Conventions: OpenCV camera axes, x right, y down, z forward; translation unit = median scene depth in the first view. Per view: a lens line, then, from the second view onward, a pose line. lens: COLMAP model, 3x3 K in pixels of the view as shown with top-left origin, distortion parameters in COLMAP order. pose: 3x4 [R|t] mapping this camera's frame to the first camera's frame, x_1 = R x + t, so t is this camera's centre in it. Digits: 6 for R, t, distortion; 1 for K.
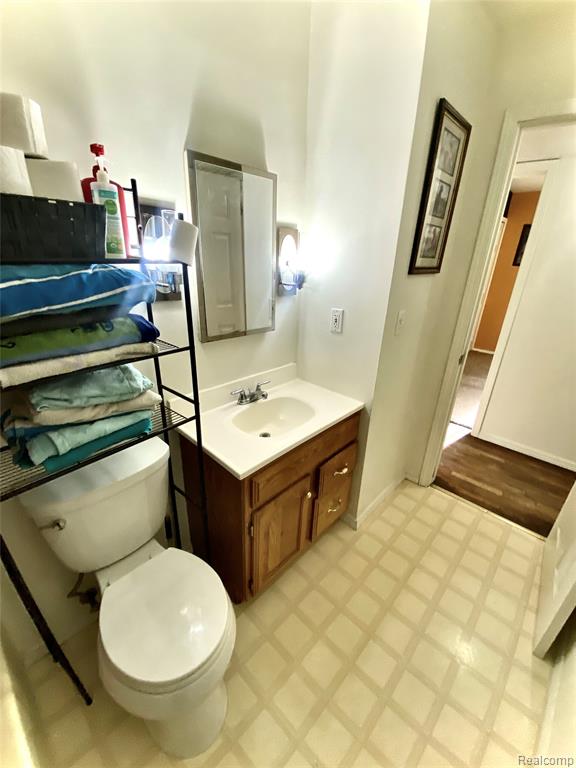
lens RADIAL K [[314.1, 0, 286.6], [0, 314.1, 376.1], [0, 0, 1]] dist [-0.024231, -0.003220]
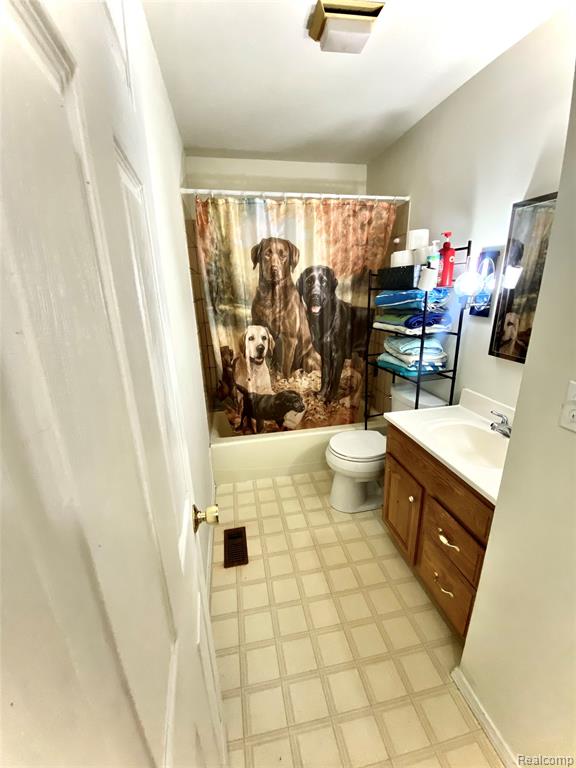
lens RADIAL K [[314.1, 0, 290.7], [0, 314.1, 386.5], [0, 0, 1]] dist [-0.024231, -0.003220]
pose [[-0.574459, 0.220411, -0.788299, 1.215097], [-0.295468, 0.842292, 0.450825, -0.348327], [0.763345, 0.491897, -0.418738, 1.057261]]
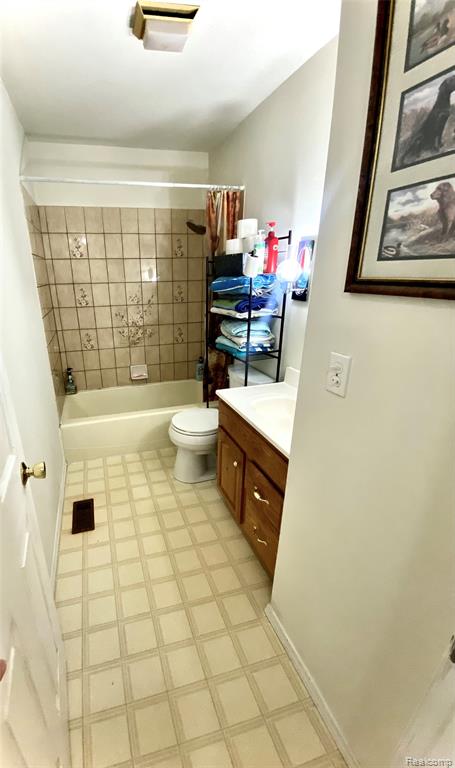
lens RADIAL K [[319.0, 0, 180.0], [0, 319.0, 389.3], [0, 0, 1]] dist [-0.019973, -0.004964]
pose [[-0.522656, 0.265907, -0.810015, 1.258008], [-0.308239, 0.826904, 0.470339, -0.427745], [0.794871, 0.495504, -0.350223, 1.260019]]
